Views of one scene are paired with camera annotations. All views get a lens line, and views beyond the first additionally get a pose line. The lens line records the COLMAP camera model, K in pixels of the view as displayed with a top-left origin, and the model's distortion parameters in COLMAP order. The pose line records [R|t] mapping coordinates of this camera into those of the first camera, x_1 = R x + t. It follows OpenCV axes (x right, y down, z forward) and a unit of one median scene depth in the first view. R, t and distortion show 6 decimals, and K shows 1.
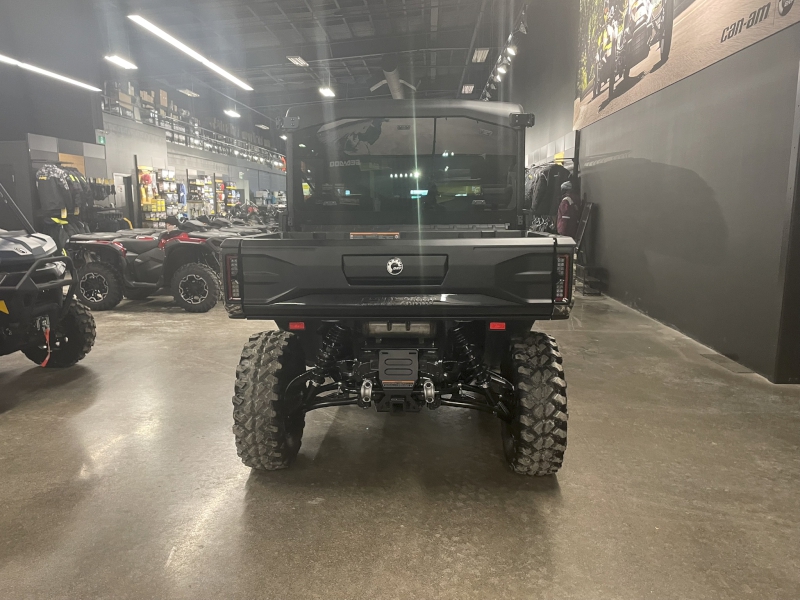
lens RADIAL K [[604.2, 0, 393.1], [0, 604.2, 301.1], [0, 0, 1]] dist [0.075897, -0.089622]
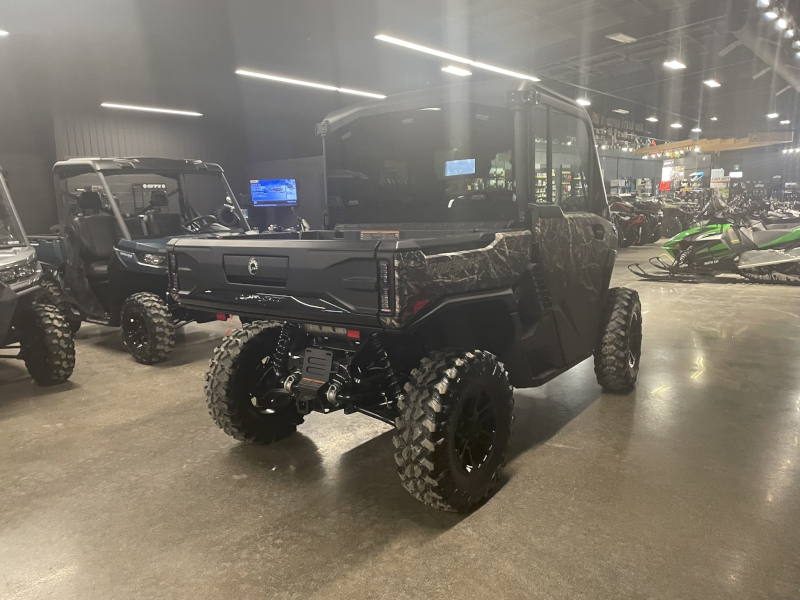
lens RADIAL K [[604.2, 0, 393.2], [0, 604.2, 301.7], [0, 0, 1]] dist [0.075897, -0.089622]
pose [[0.811181, 0.066481, -0.581005, 0.186659], [-0.057397, 0.997771, 0.034033, -0.010788], [0.581972, 0.005741, 0.813188, 0.067839]]
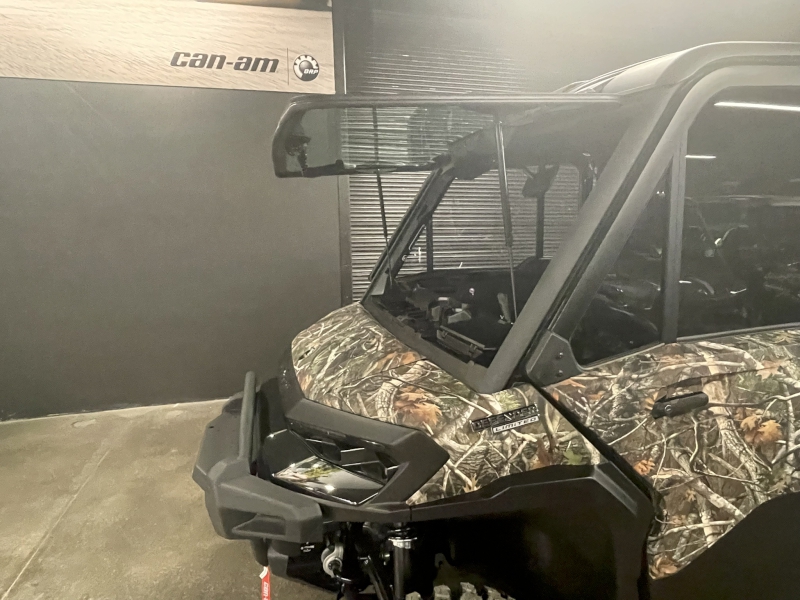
lens RADIAL K [[476.8, 0, 394.5], [0, 476.8, 299.2], [0, 0, 1]] dist [-0.003667, 0.001467]
pose [[-0.314769, -0.135017, 0.939516, -0.125940], [0.165719, 0.966810, 0.194461, -0.092403], [-0.934589, 0.216907, -0.281947, 0.497287]]
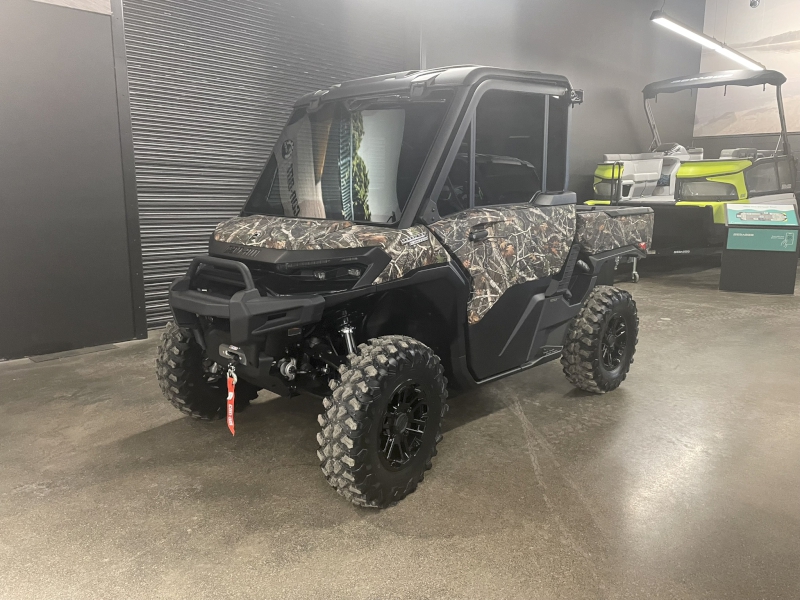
lens RADIAL K [[604.2, 0, 404.0], [0, 604.2, 300.2], [0, 0, 1]] dist [0.075897, -0.089622]
pose [[-0.754394, -0.122974, 0.644800, -0.205712], [0.096419, 0.950881, 0.294156, -0.097888], [-0.649302, 0.284081, -0.705482, 0.635394]]
